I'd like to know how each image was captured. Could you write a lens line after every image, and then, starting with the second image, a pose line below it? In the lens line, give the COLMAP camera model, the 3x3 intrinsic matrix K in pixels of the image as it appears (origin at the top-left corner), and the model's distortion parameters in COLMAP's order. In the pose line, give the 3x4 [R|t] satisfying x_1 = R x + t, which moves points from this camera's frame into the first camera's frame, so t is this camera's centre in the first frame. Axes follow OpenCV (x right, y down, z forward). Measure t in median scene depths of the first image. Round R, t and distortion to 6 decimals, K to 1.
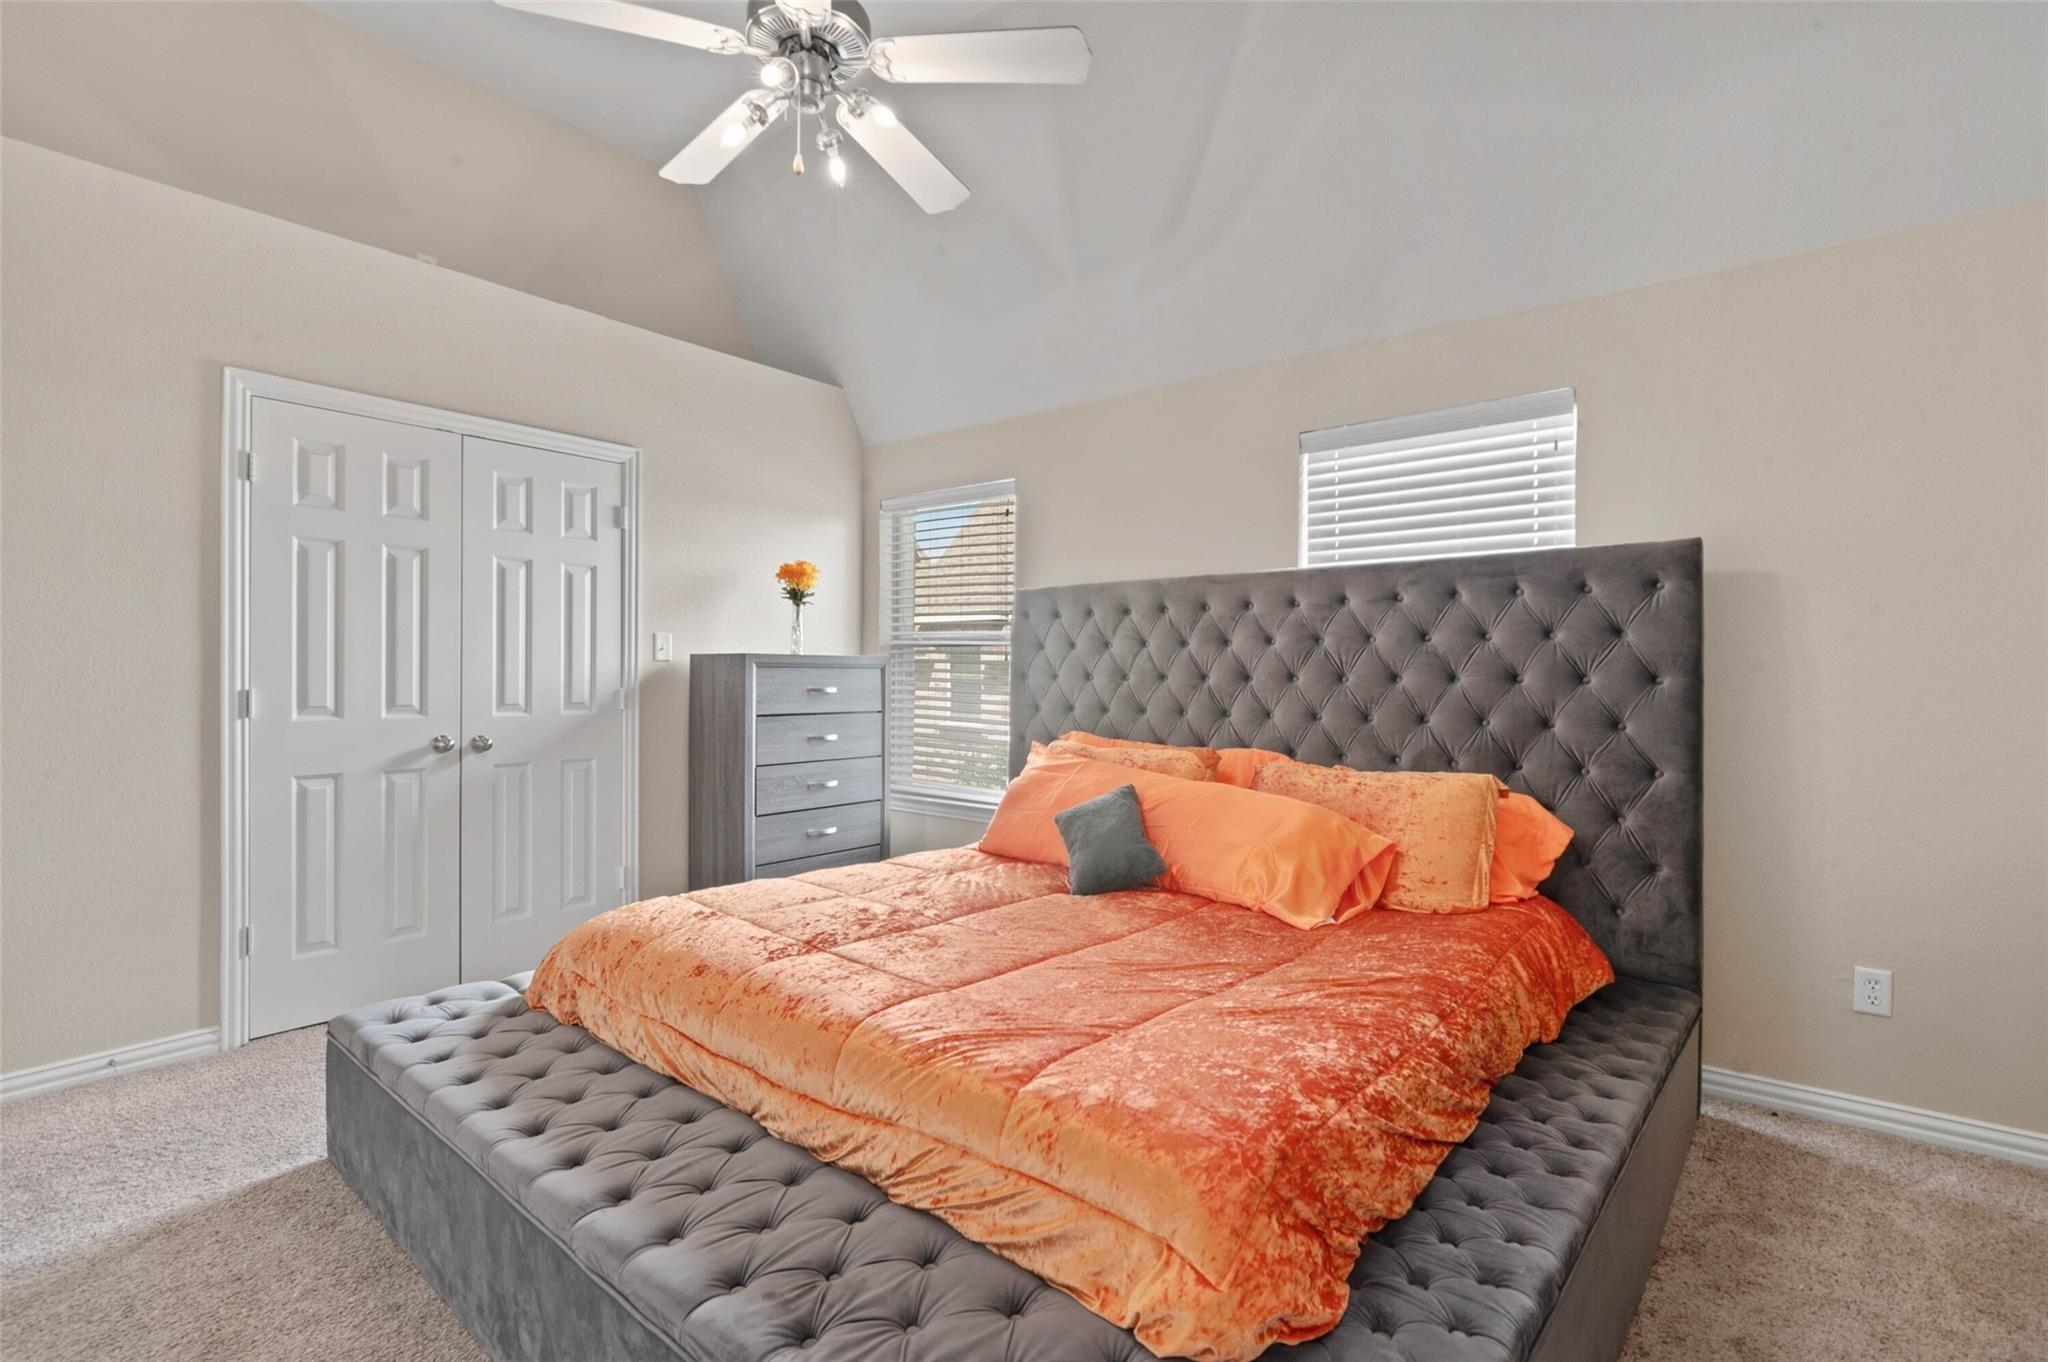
lens RADIAL K [[980.2, 0, 1024.0], [0, 980.2, 681.0], [0, 0, 1]] dist [-0.001070, 0.000057]
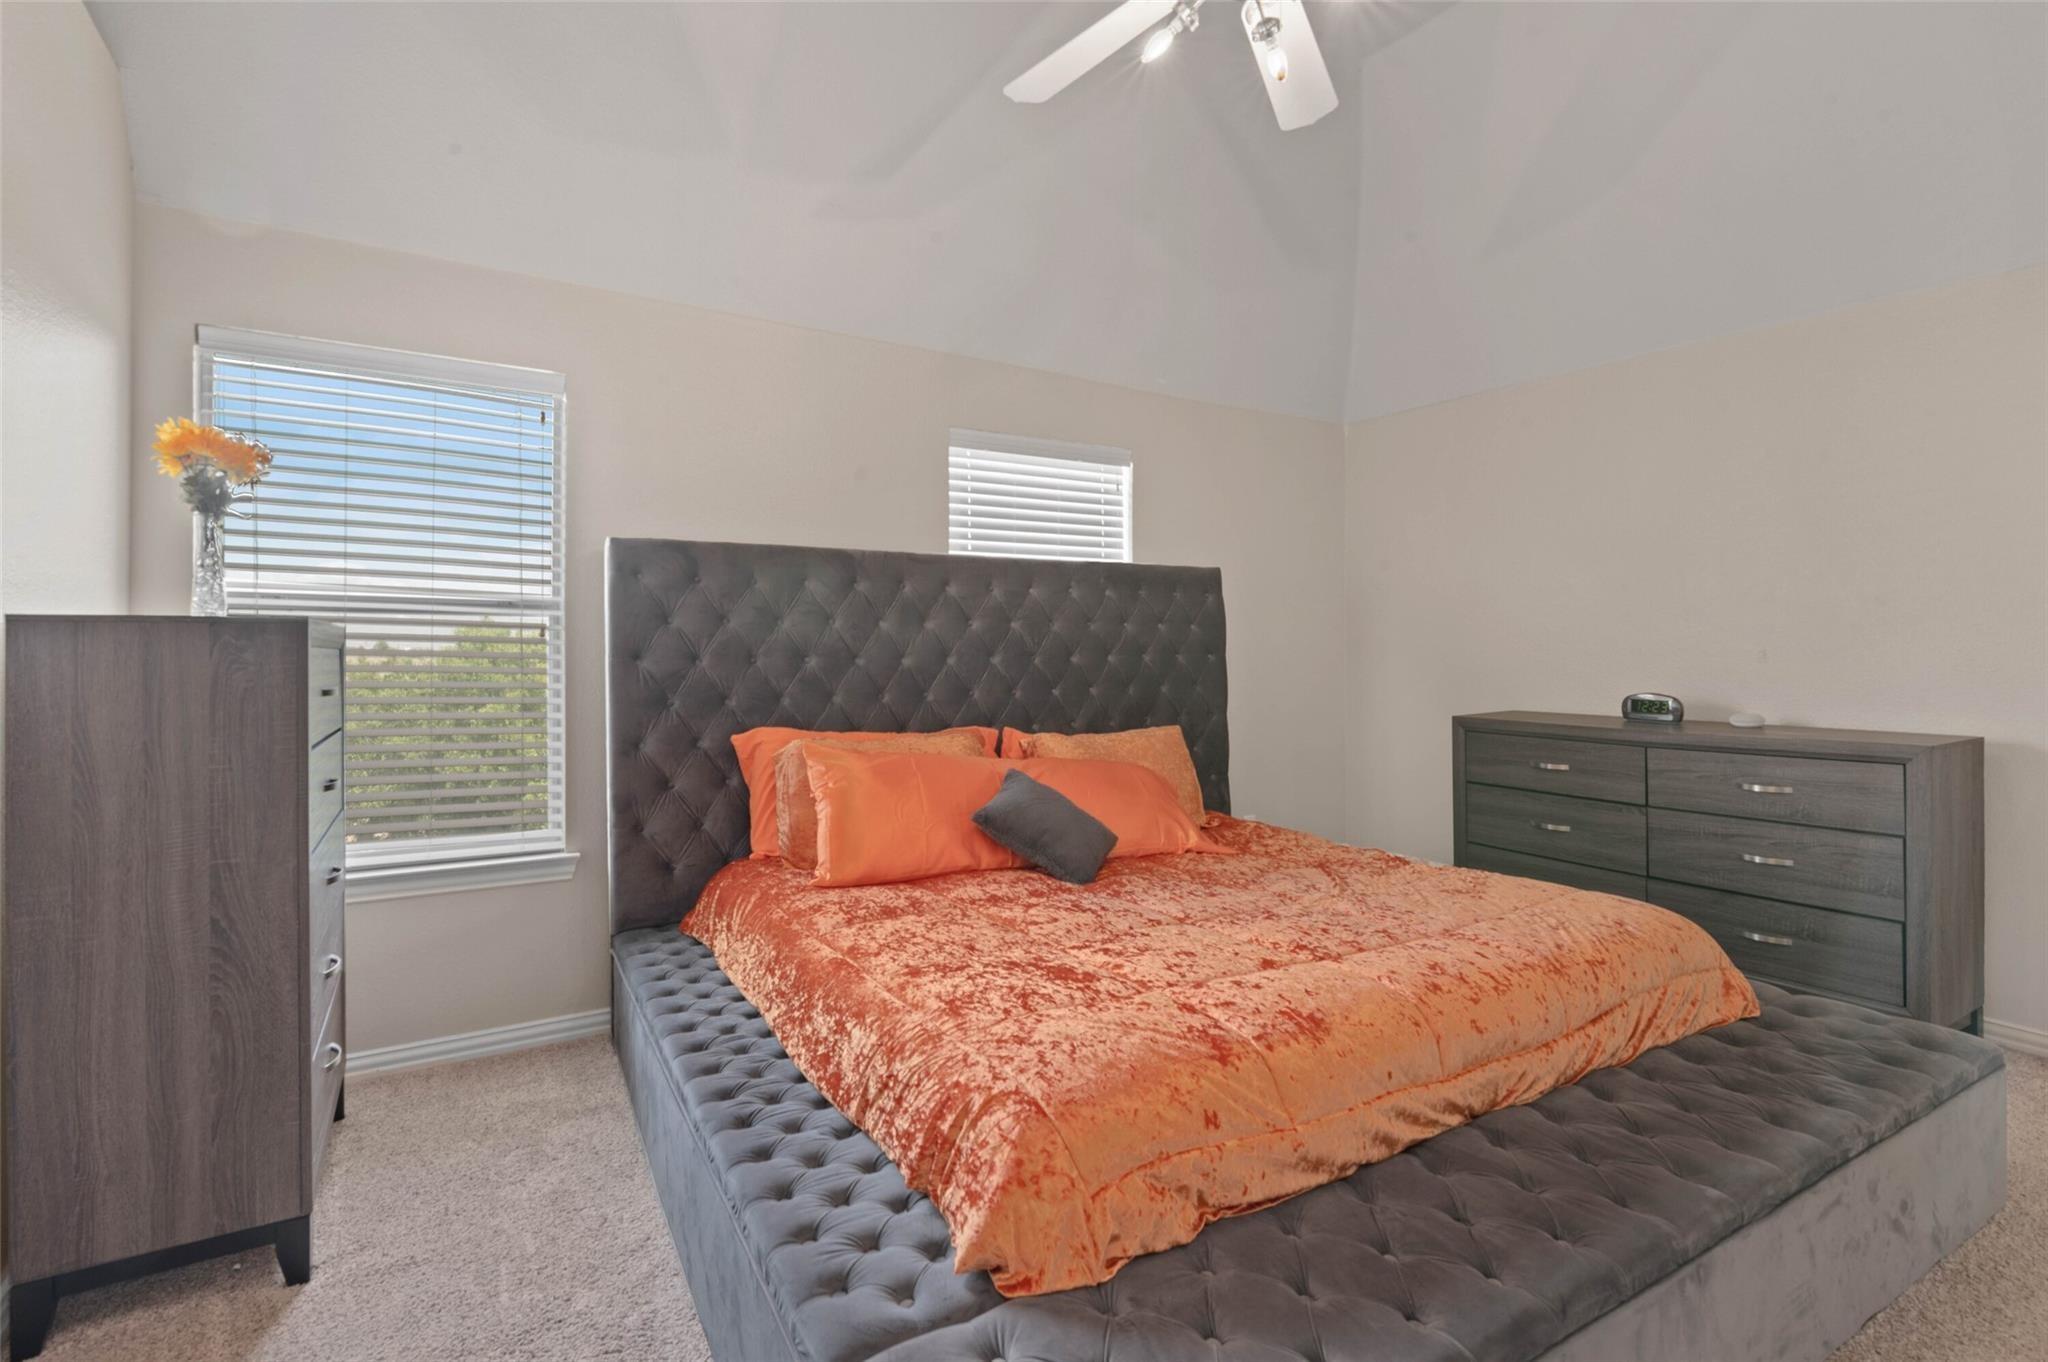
lens RADIAL K [[980.2, 0, 1024.0], [0, 980.2, 681.0], [0, 0, 1]] dist [-0.001070, 0.000057]
pose [[0.306485, -0.037261, 0.951146, -0.809653], [0.011281, 0.999306, 0.035512, -0.016571], [-0.951809, -0.000154, 0.306692, 0.683049]]
